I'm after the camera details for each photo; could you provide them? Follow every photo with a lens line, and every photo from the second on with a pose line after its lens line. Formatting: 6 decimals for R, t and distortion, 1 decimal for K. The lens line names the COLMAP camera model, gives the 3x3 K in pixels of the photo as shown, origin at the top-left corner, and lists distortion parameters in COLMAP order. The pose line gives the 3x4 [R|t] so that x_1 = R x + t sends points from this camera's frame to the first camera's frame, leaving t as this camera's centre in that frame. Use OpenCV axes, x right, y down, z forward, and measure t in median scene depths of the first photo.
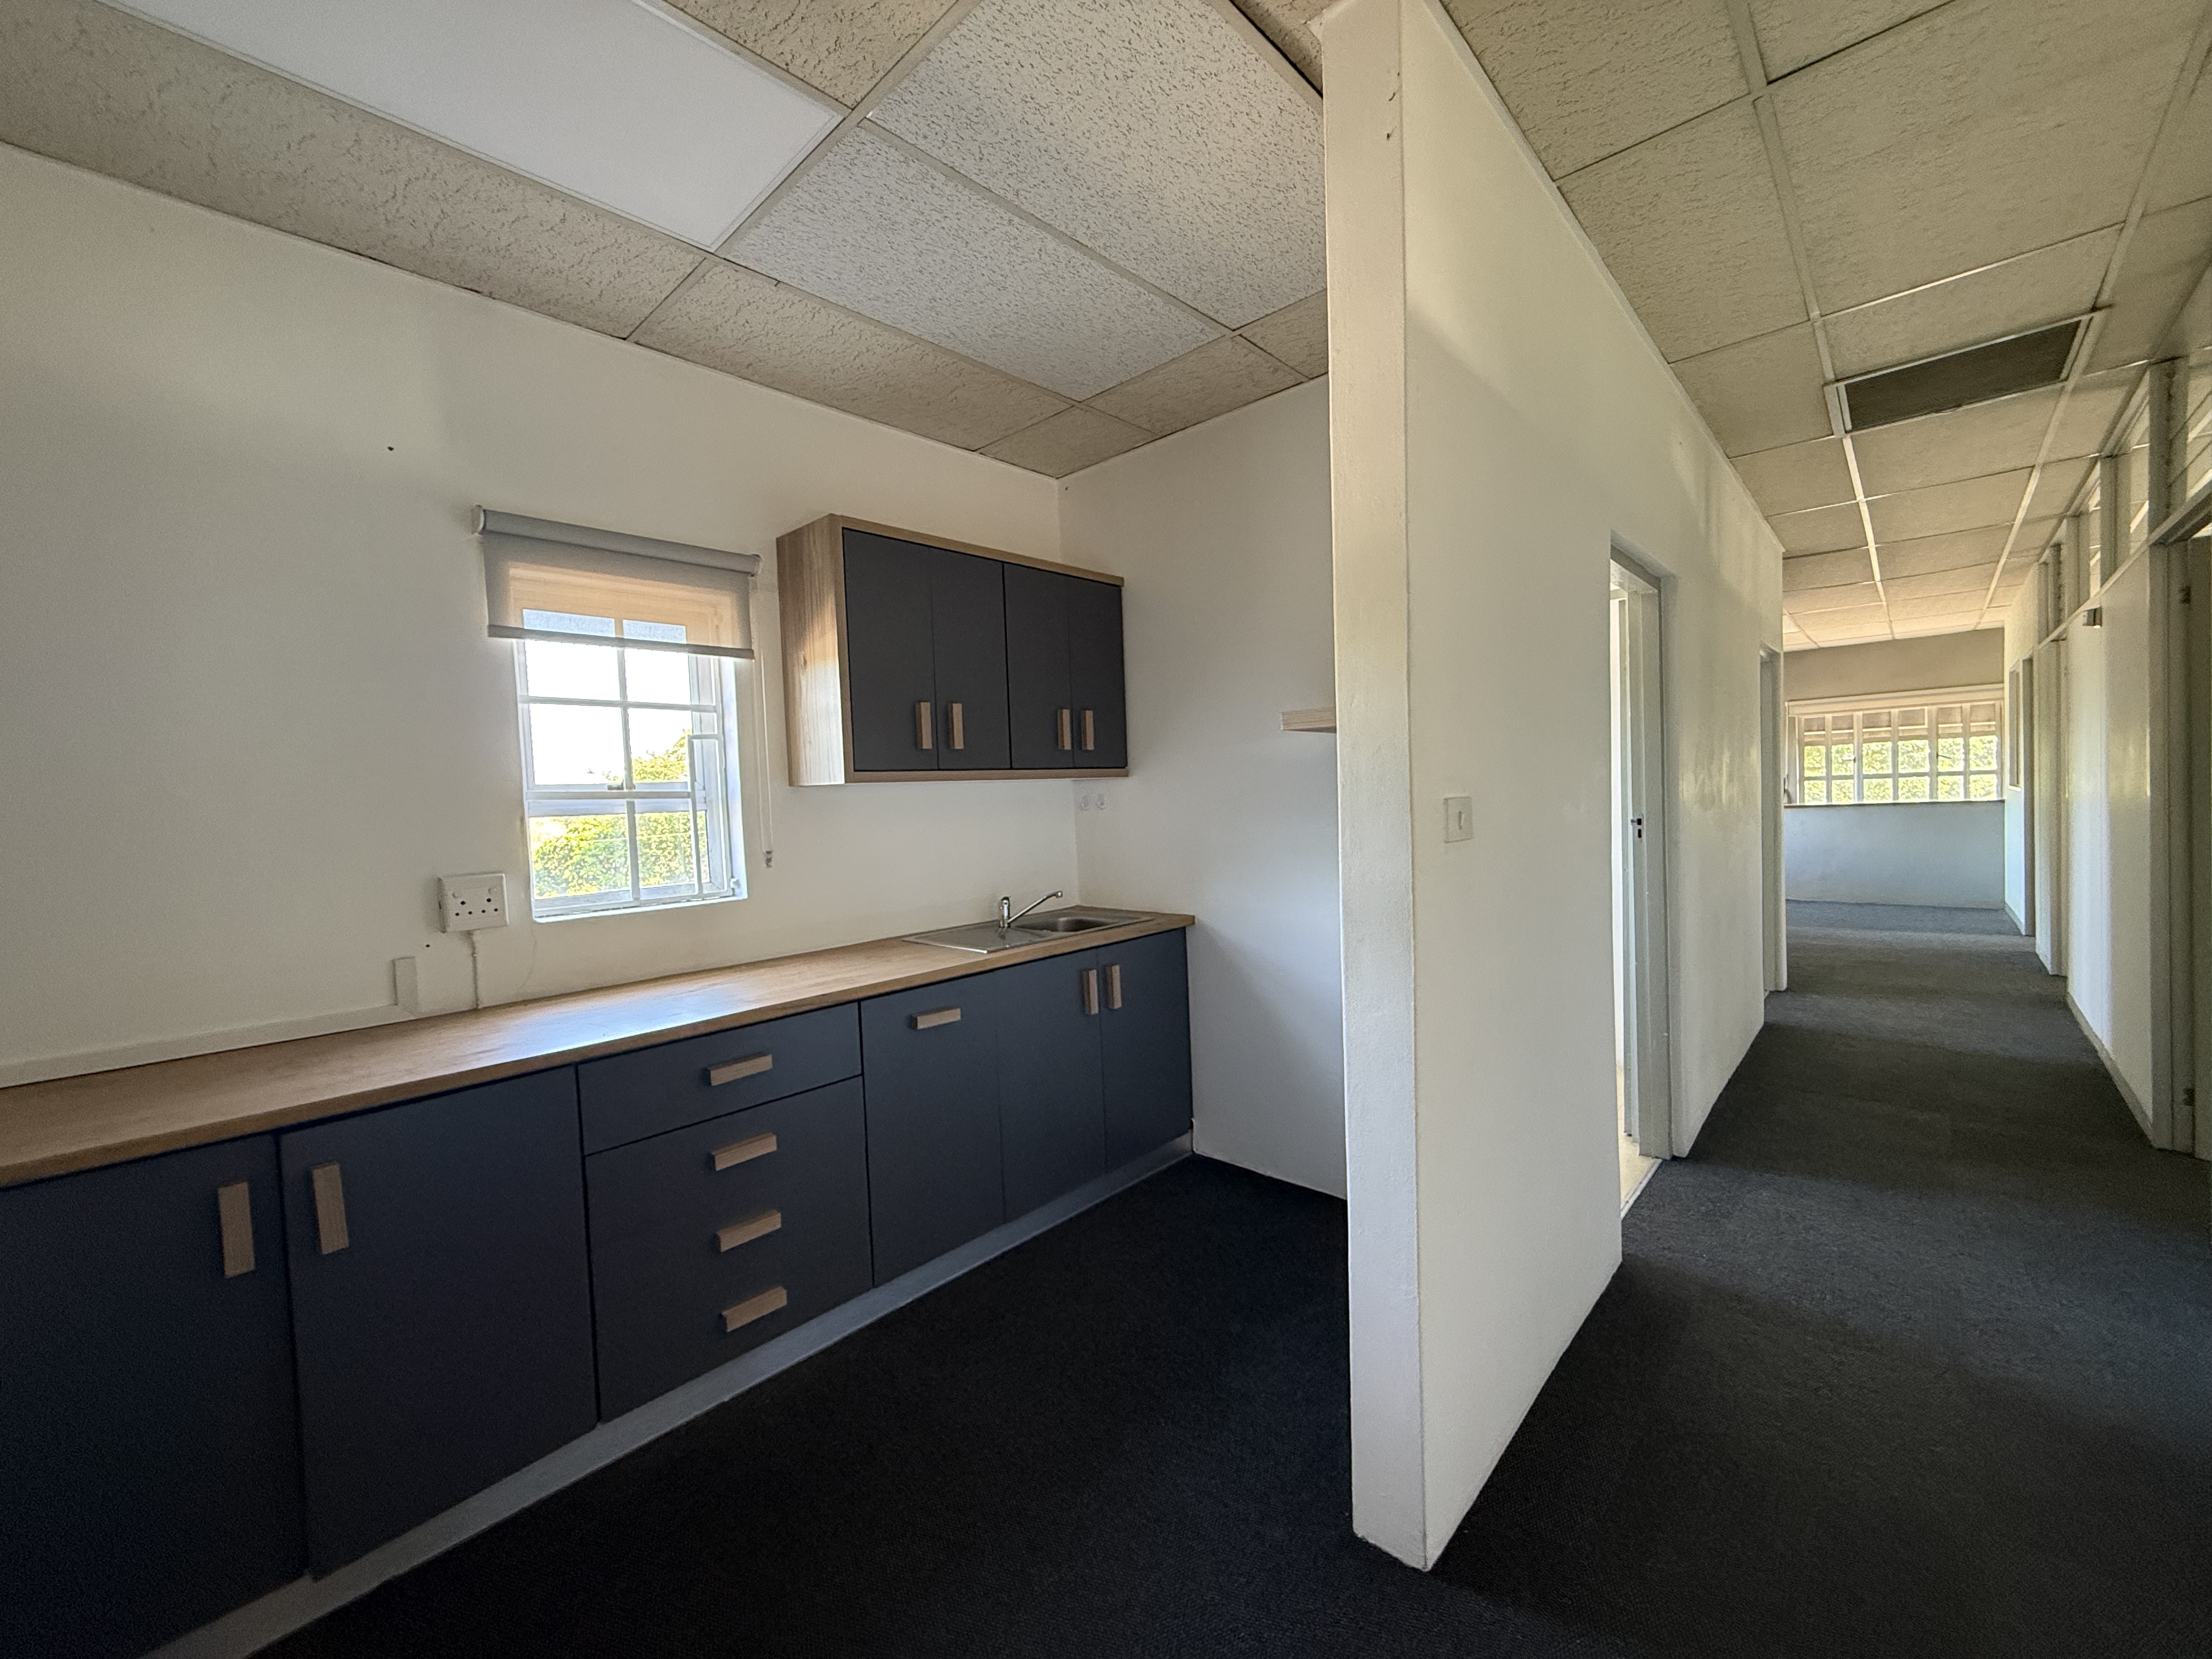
lens RADIAL K [[881.0, 0, 1099.6], [0, 881.0, 830.0], [0, 0, 1]] dist [-0.000769, 0.000660]
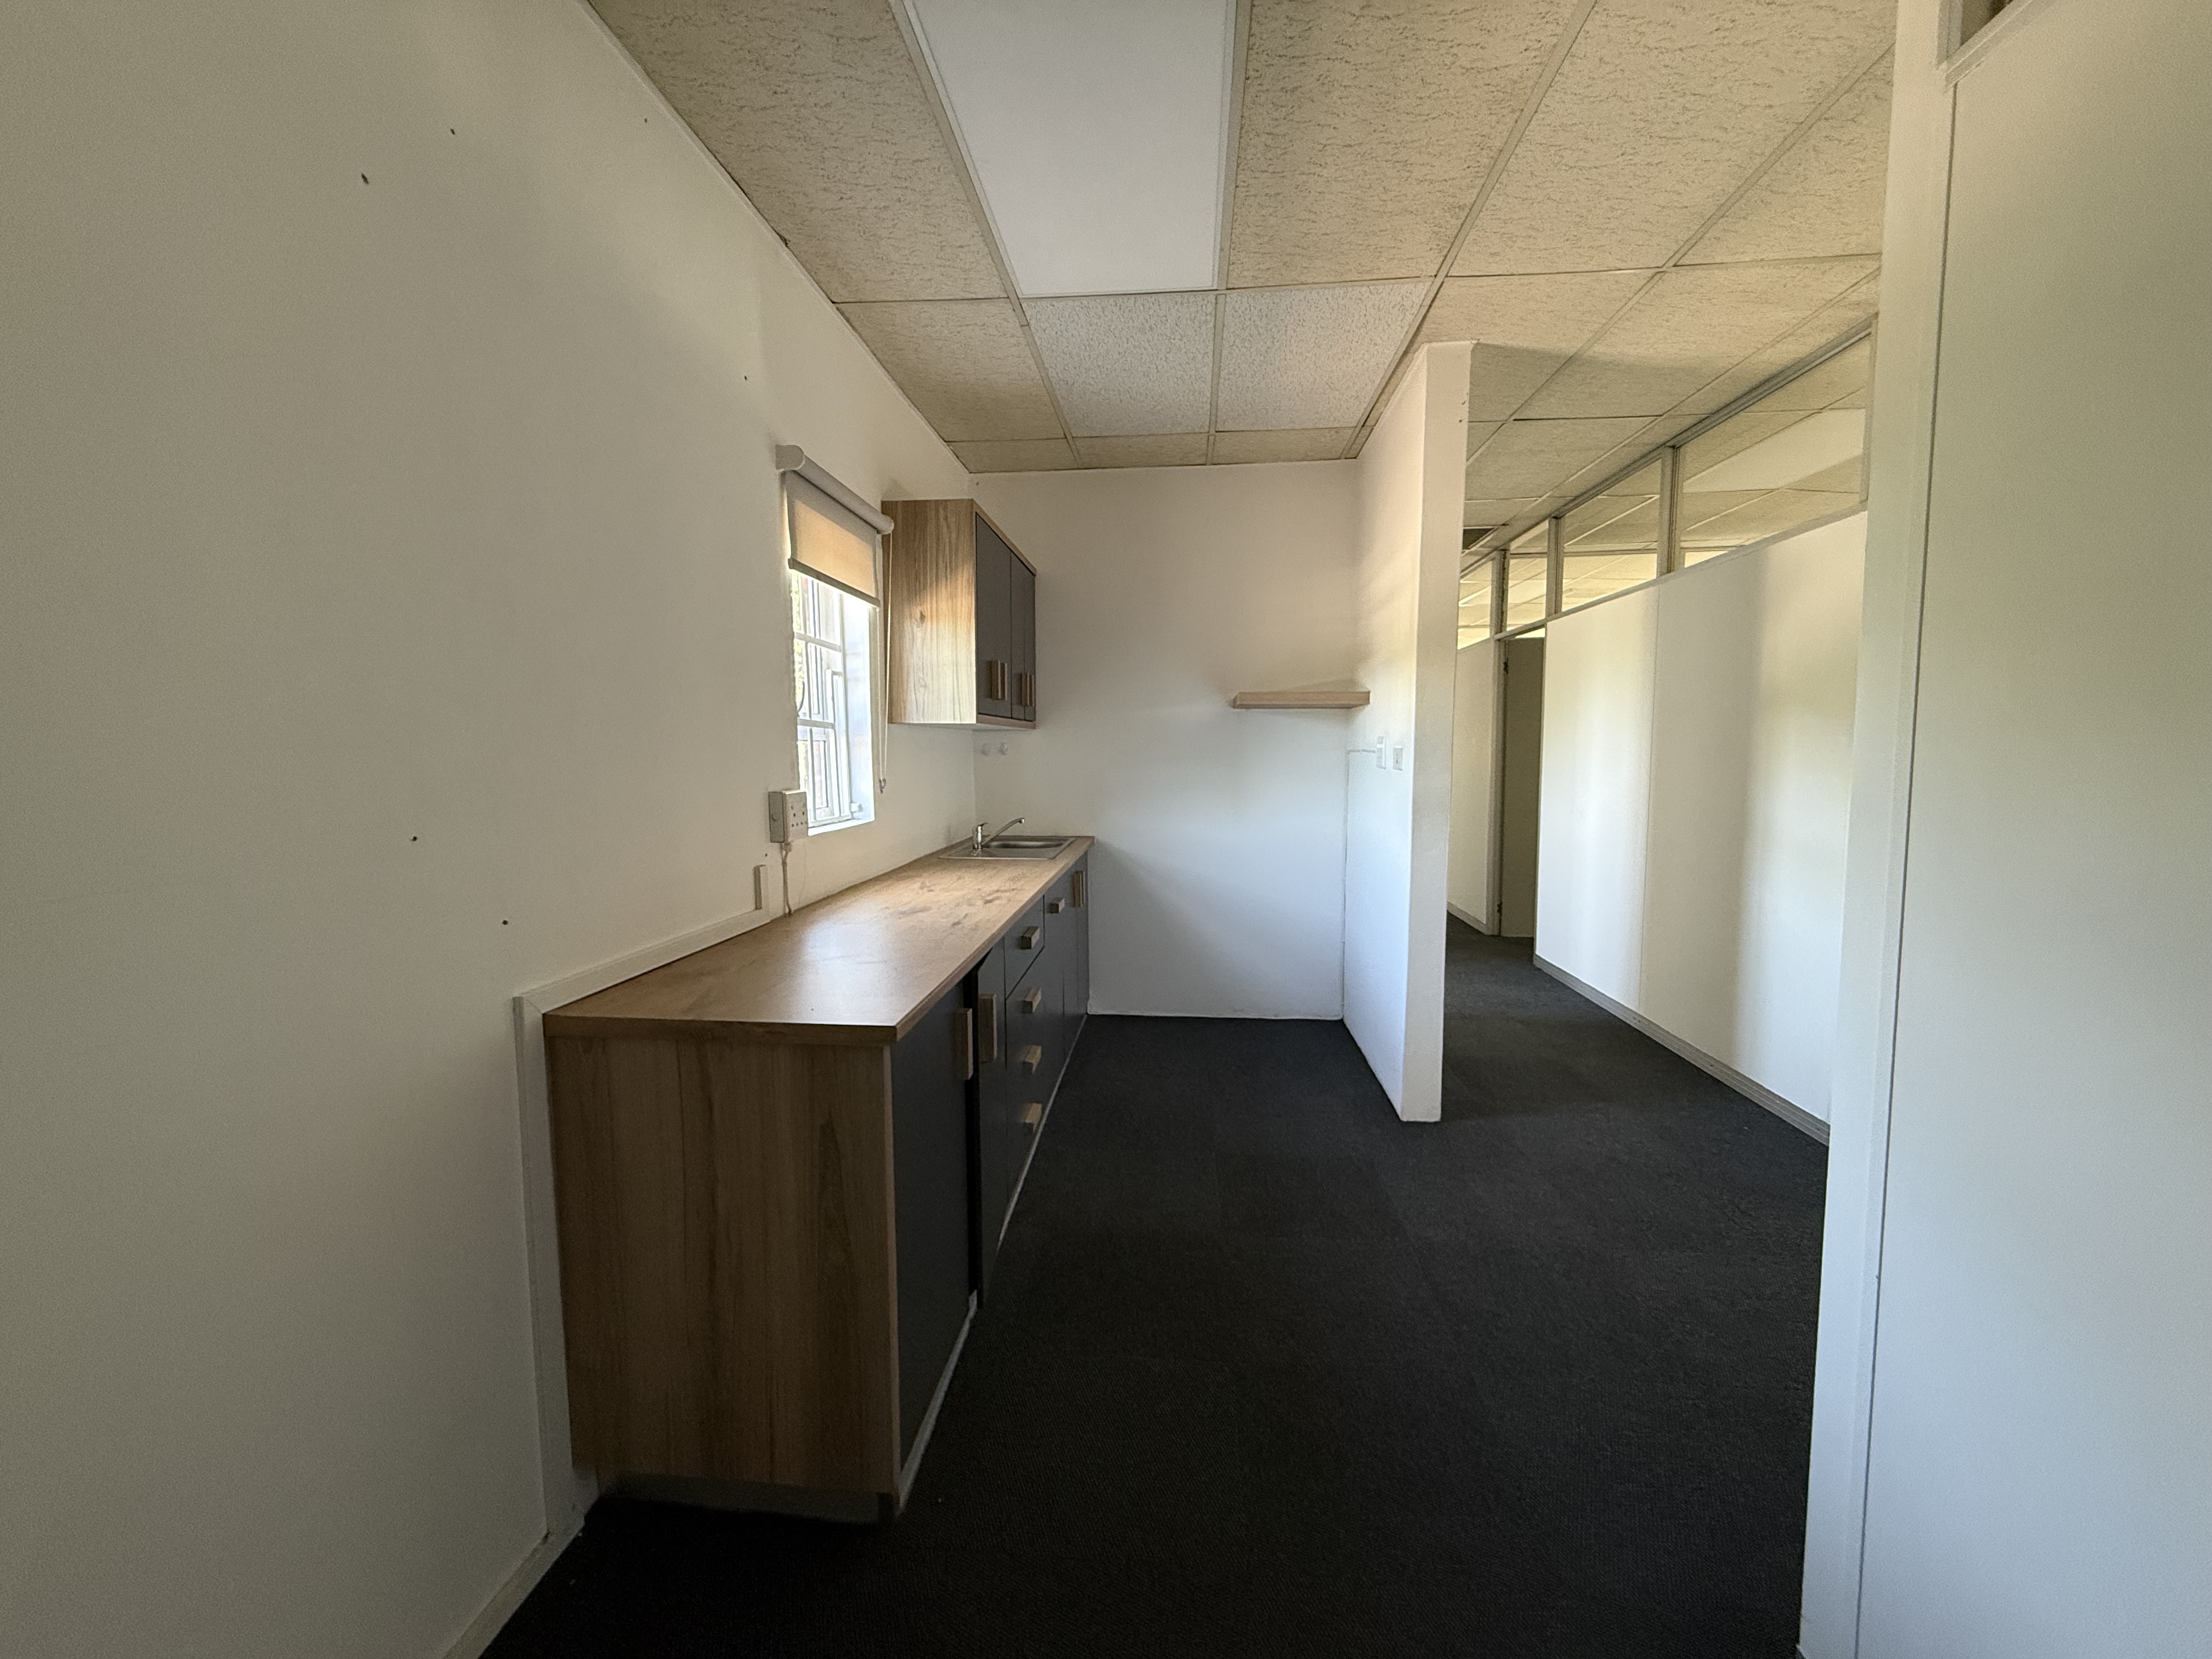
lens RADIAL K [[881.0, 0, 1099.6], [0, 881.0, 830.0], [0, 0, 1]] dist [-0.000769, 0.000660]
pose [[0.795731, -0.022429, 0.605234, -0.871976], [0.000558, 0.999341, 0.036301, 0.049701], [-0.605650, -0.028548, 0.795219, -0.078480]]
